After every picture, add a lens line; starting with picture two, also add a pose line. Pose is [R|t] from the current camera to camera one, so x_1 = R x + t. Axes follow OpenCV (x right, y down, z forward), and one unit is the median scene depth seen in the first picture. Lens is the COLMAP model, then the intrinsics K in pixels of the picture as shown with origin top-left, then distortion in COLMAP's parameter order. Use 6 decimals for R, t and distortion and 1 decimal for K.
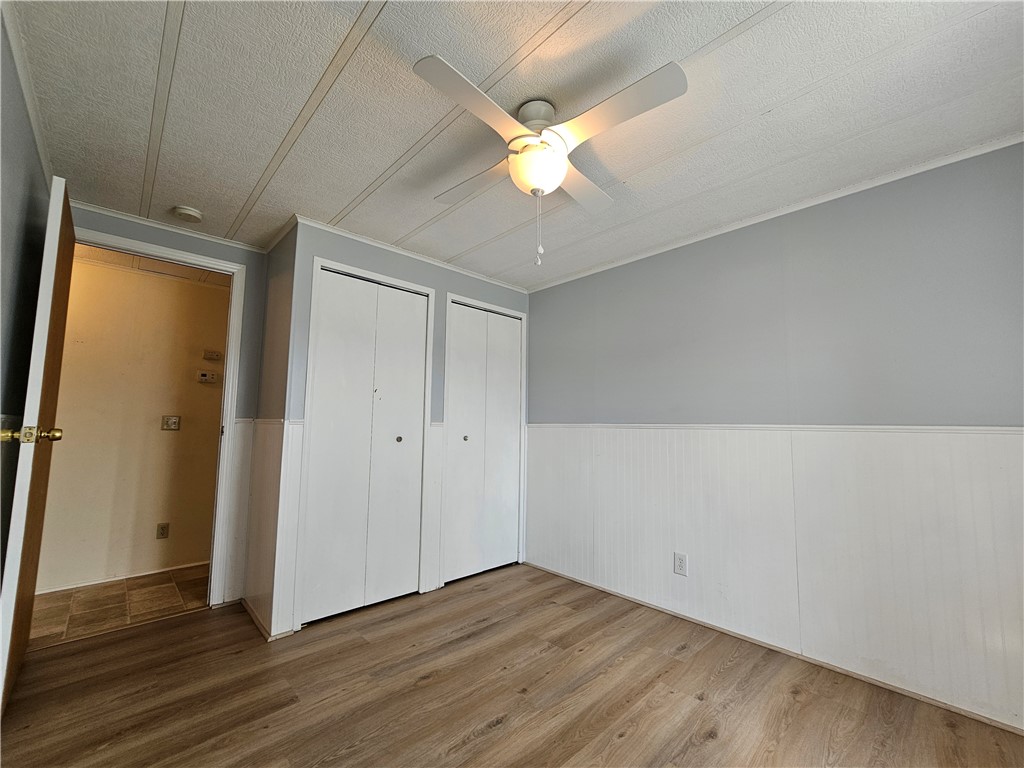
lens RADIAL K [[422.4, 0, 509.5], [0, 422.4, 388.2], [0, 0, 1]] dist [0.001467, 0.000671]
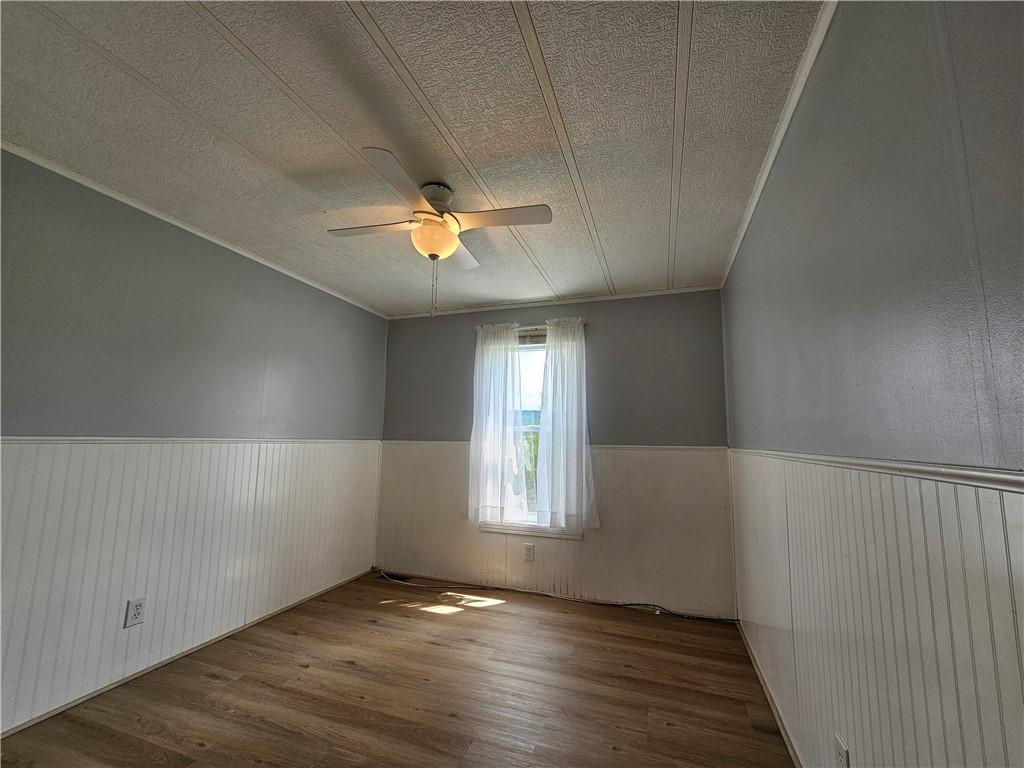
lens RADIAL K [[422.4, 0, 509.5], [0, 422.4, 388.2], [0, 0, 1]] dist [0.001467, 0.000671]
pose [[-0.450100, 0.091920, 0.888235, -0.823352], [-0.094167, 0.984256, -0.149575, 0.066282], [-0.887999, -0.150967, -0.434358, 0.972212]]
